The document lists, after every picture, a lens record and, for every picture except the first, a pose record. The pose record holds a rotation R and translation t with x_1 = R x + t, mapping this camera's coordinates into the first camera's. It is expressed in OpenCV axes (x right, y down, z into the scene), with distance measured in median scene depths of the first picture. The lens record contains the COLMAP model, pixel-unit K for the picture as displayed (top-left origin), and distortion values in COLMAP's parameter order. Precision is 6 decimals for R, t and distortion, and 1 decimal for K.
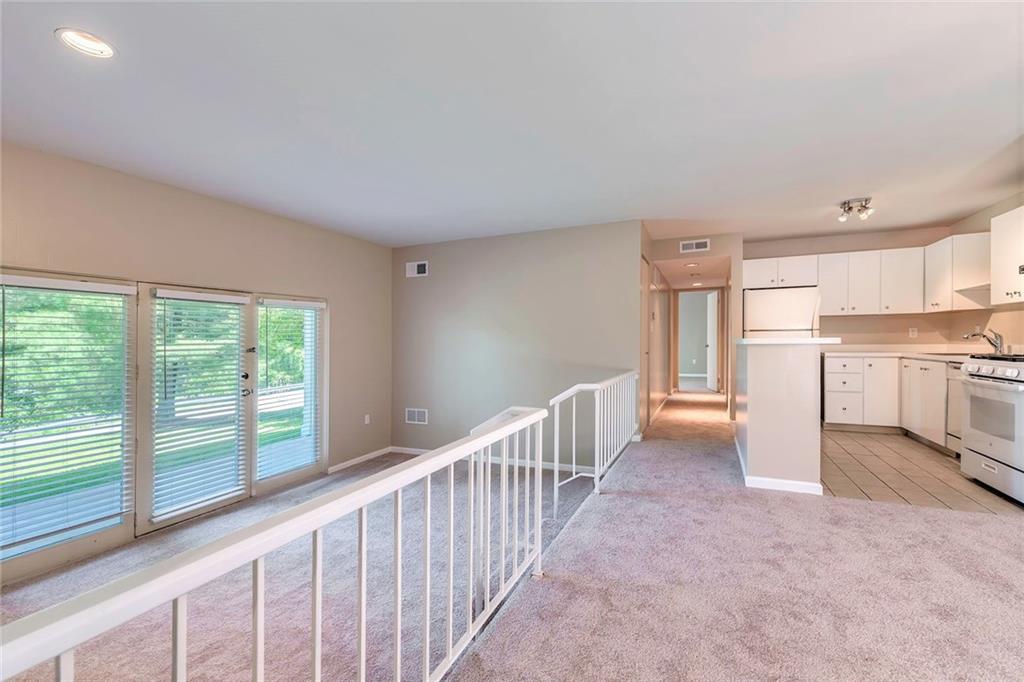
lens RADIAL K [[443.1, 0, 515.8], [0, 443.1, 328.5], [0, 0, 1]] dist [0.001397, -0.000494]
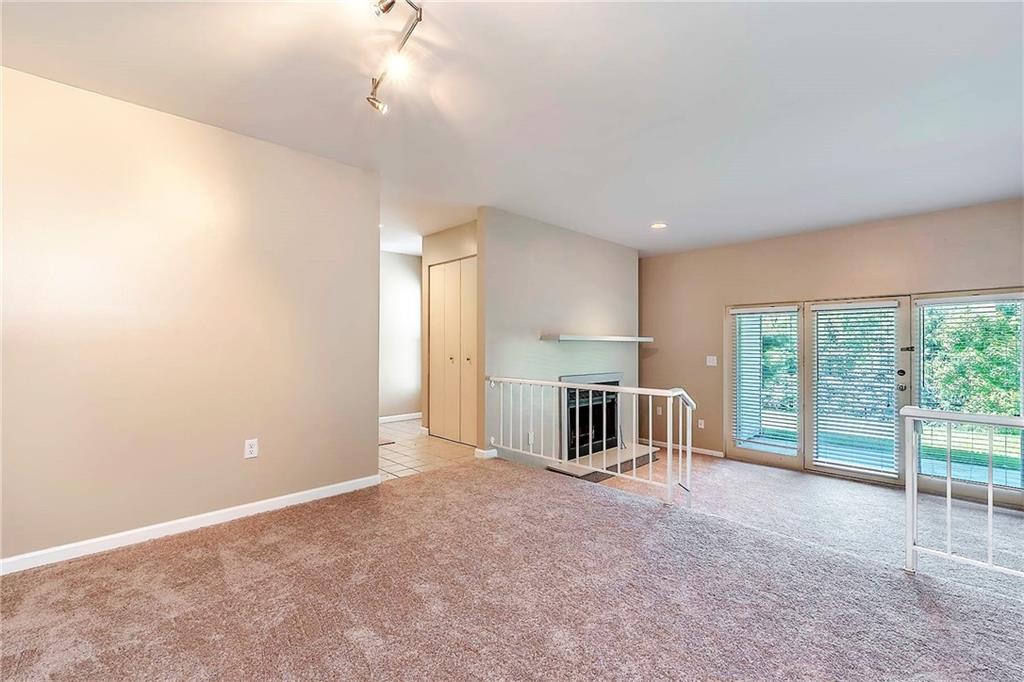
lens RADIAL K [[443.1, 0, 525.2], [0, 443.1, 343.1], [0, 0, 1]] dist [0.001397, -0.000494]
pose [[-0.366350, 0.008357, -0.930439, 0.750741], [0.030783, 0.999521, -0.003143, 0.009715], [0.929968, -0.029793, -0.366432, 0.550634]]
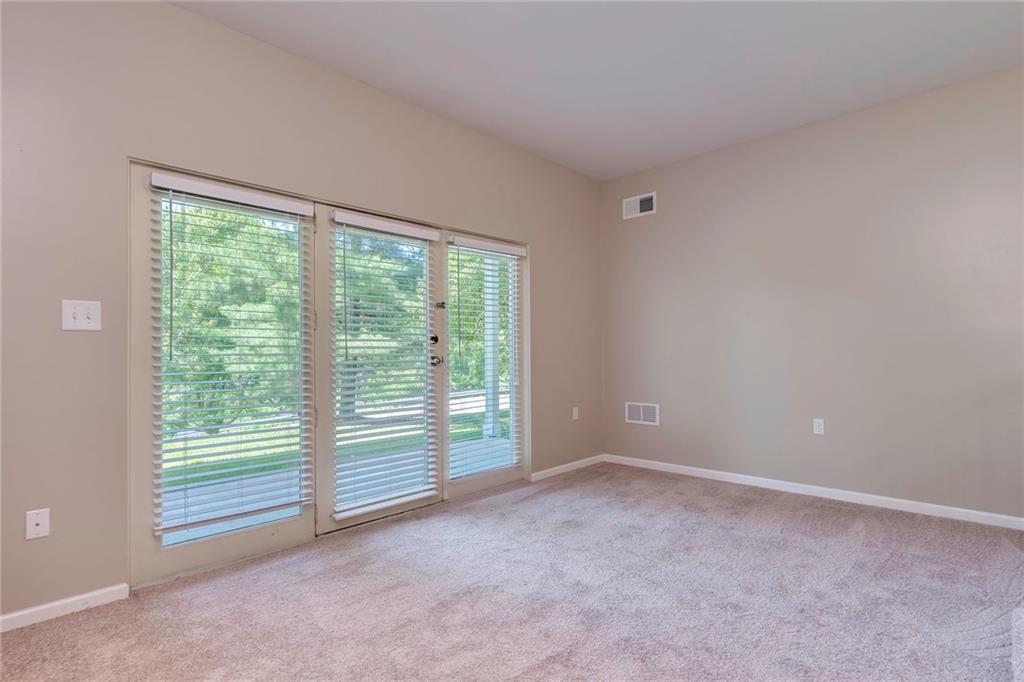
lens RADIAL K [[509.1, 0, 514.4], [0, 509.1, 342.3], [0, 0, 1]] dist [-0.000376, 0.000300]
pose [[0.939302, -0.004720, -0.343060, -0.191569], [0.007735, 0.999943, 0.007420, 0.108808], [0.343005, -0.009623, 0.939284, 0.242310]]
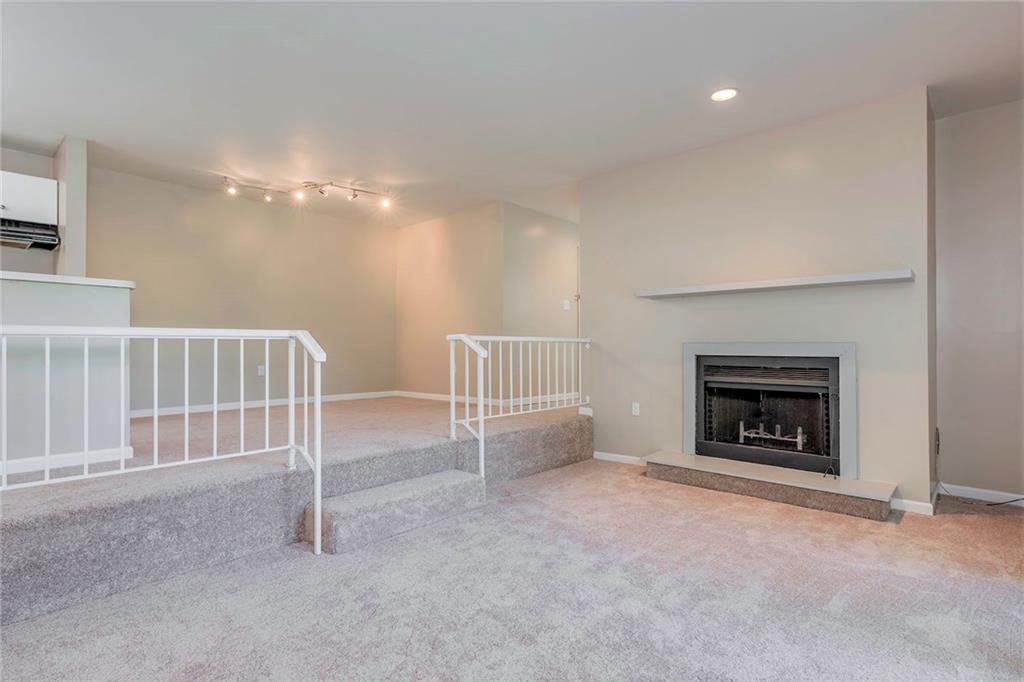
lens RADIAL K [[509.1, 0, 505.1], [0, 509.1, 341.0], [0, 0, 1]] dist [-0.000376, 0.000300]
pose [[-0.947823, 0.015381, 0.318427, -0.363993], [0.001330, 0.999018, -0.044295, 0.142735], [-0.318795, -0.041560, -0.946912, 1.314881]]
